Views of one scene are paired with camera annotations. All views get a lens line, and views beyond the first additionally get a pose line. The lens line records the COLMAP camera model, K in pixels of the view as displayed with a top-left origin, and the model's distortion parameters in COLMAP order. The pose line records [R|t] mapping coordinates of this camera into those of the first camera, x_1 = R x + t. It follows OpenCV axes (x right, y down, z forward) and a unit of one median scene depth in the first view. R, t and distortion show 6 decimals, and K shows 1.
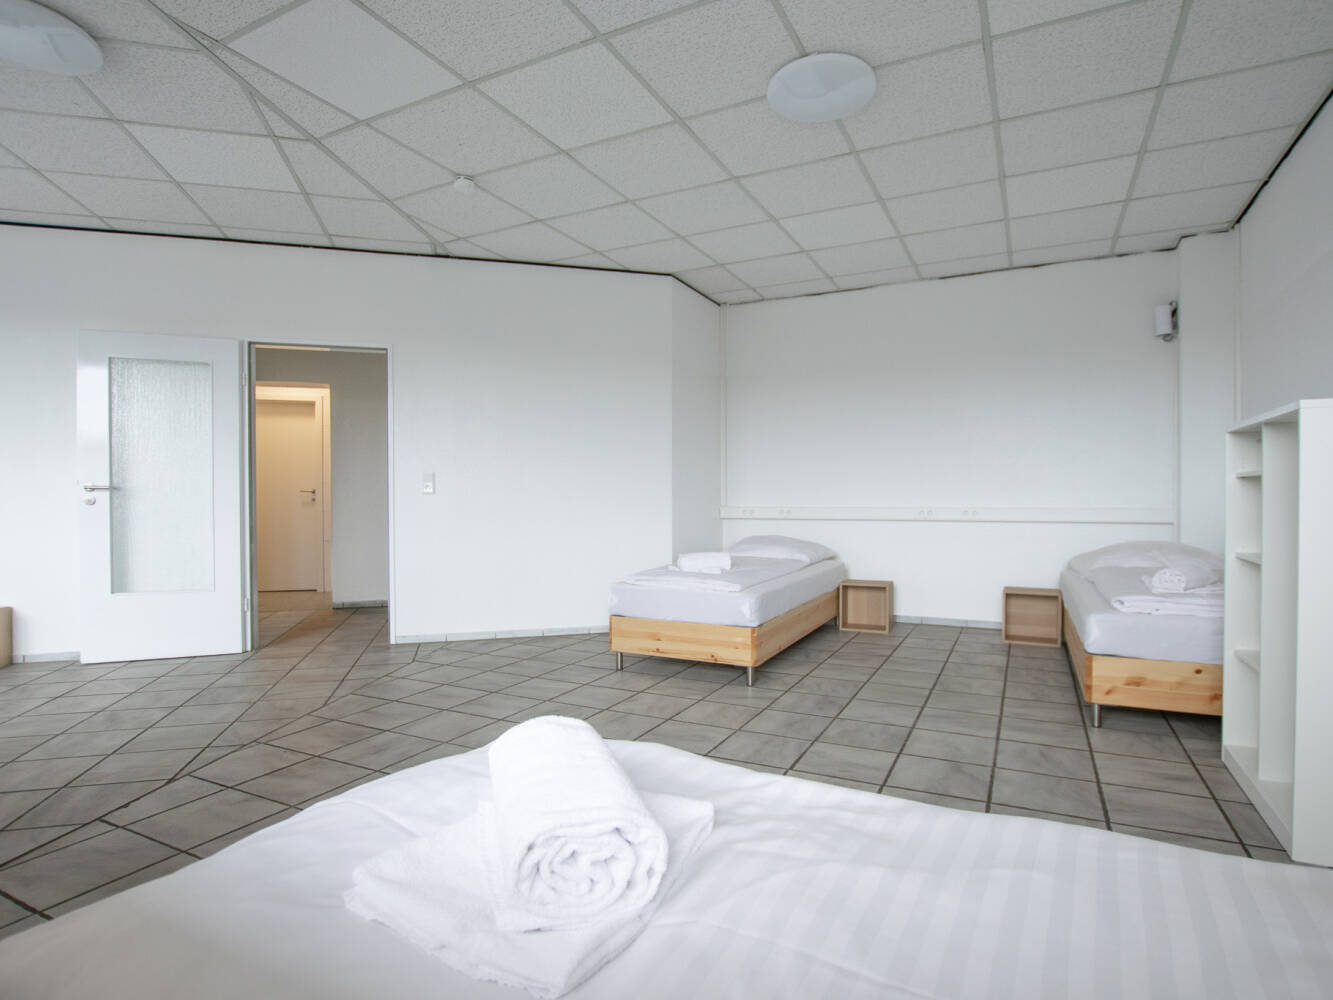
lens RADIAL K [[713.4, 0, 675.5], [0, 713.4, 507.2], [0, 0, 1]] dist [0.000591, -0.011647]
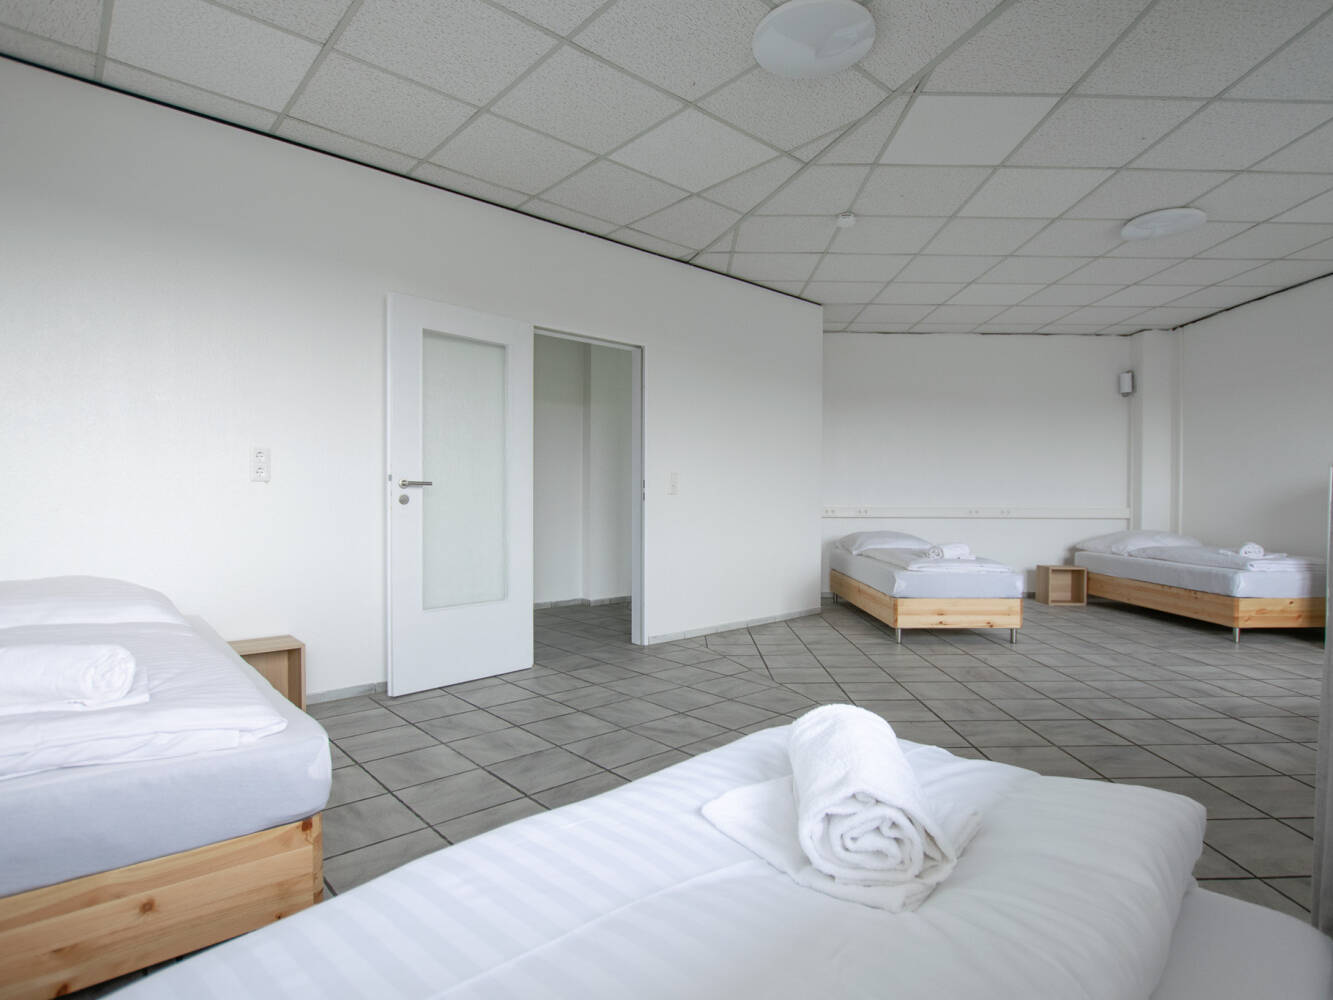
lens RADIAL K [[713.4, 0, 675.5], [0, 713.4, 507.2], [0, 0, 1]] dist [0.000591, -0.011647]
pose [[0.884856, -0.000593, 0.465865, -0.996617], [-0.002100, 0.999984, 0.005263, -0.005922], [-0.465860, -0.005635, 0.884840, 0.119599]]
